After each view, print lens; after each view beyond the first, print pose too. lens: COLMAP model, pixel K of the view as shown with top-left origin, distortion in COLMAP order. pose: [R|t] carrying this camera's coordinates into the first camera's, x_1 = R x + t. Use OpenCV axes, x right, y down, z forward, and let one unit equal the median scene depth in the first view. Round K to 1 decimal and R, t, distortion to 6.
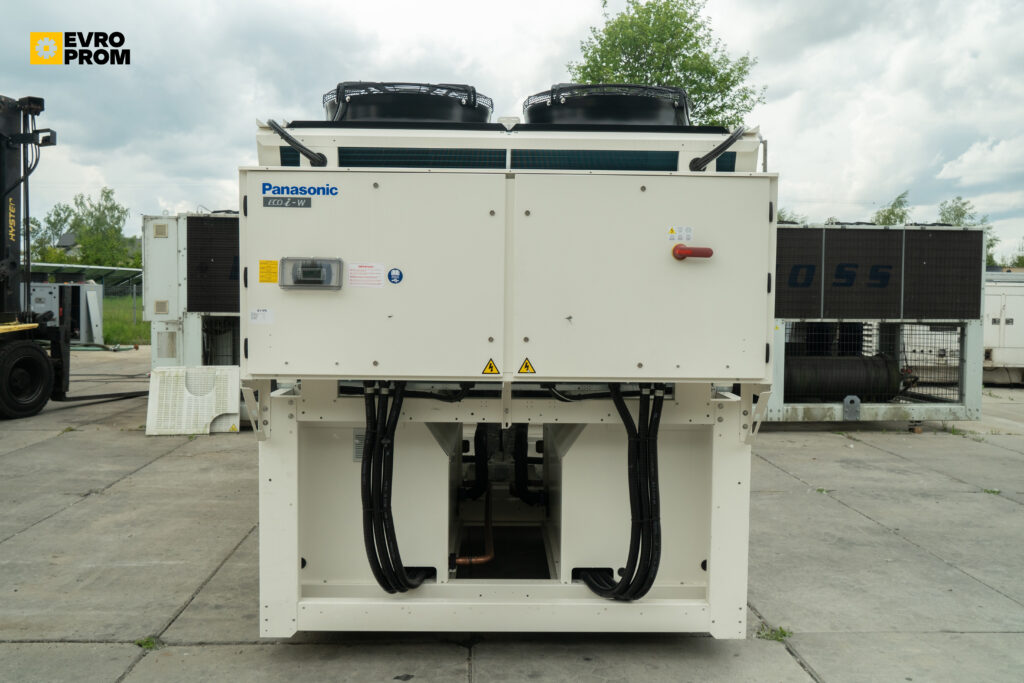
lens RADIAL K [[882.7, 0, 512.0], [0, 882.7, 341.5], [0, 0, 1]] dist [0.003823, -0.001624]
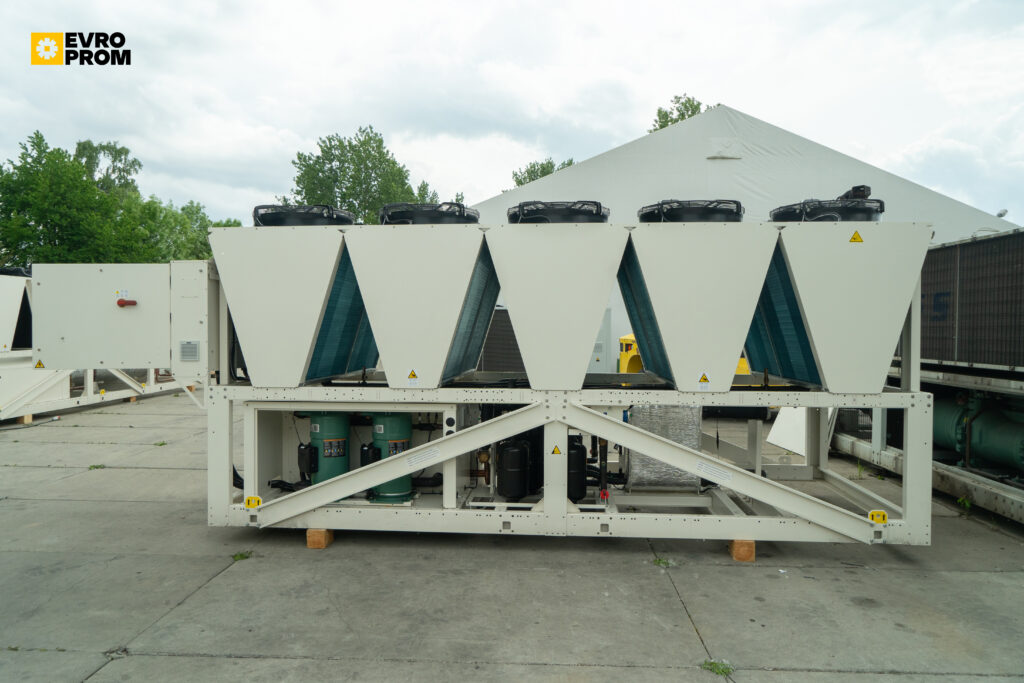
lens RADIAL K [[705.2, 0, 510.9], [0, 705.2, 336.3], [0, 0, 1]] dist [-0.017706, -0.000813]
pose [[-0.106006, -0.002884, -0.994361, 1.439383], [-0.068132, 0.997667, 0.004370, -0.069411], [0.992029, 0.068211, -0.105955, 1.575546]]
